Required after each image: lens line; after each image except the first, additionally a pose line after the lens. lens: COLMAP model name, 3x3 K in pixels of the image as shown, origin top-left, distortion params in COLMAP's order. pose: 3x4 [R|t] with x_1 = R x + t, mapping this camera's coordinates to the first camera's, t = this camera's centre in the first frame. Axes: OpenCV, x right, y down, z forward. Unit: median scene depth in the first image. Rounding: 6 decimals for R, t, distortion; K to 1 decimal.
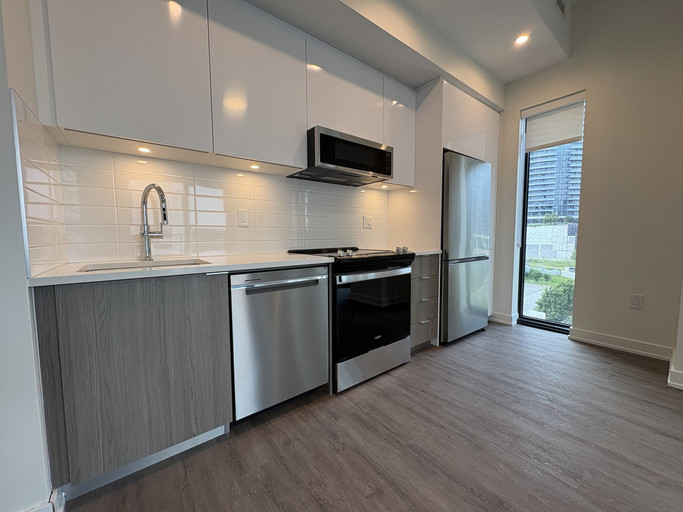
lens RADIAL K [[272.6, 0, 341.2], [0, 272.6, 256.3], [0, 0, 1]] dist [0.000849, -0.000185]
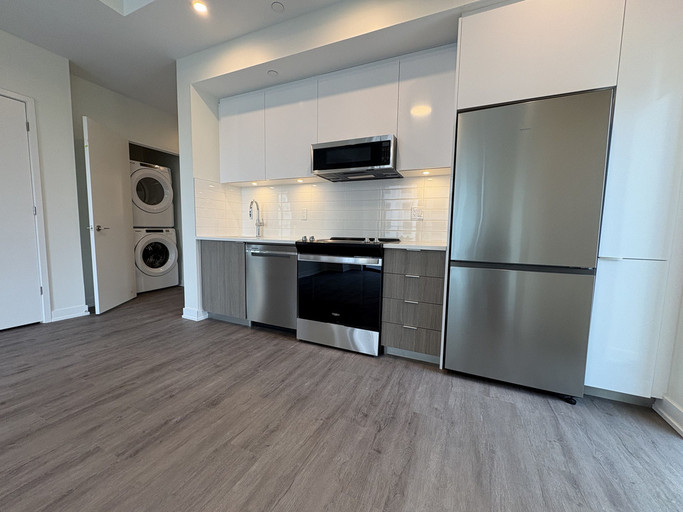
lens RADIAL K [[272.6, 0, 341.2], [0, 272.6, 256.3], [0, 0, 1]] dist [0.000849, -0.000185]
pose [[0.464091, 0.100960, -0.880015, 1.218630], [-0.087928, 0.993827, 0.067647, -0.028168], [0.881412, 0.045983, 0.470104, 0.505909]]
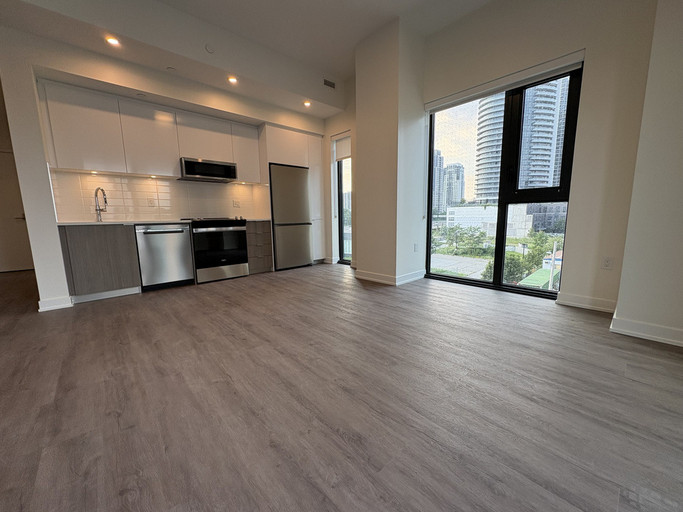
lens RADIAL K [[272.6, 0, 341.2], [0, 272.6, 256.3], [0, 0, 1]] dist [0.000849, -0.000185]
pose [[0.996789, -0.019888, 0.077566, 0.929709], [0.014512, 0.997493, 0.069258, 0.148837], [-0.078749, -0.067910, 0.994579, -1.200519]]
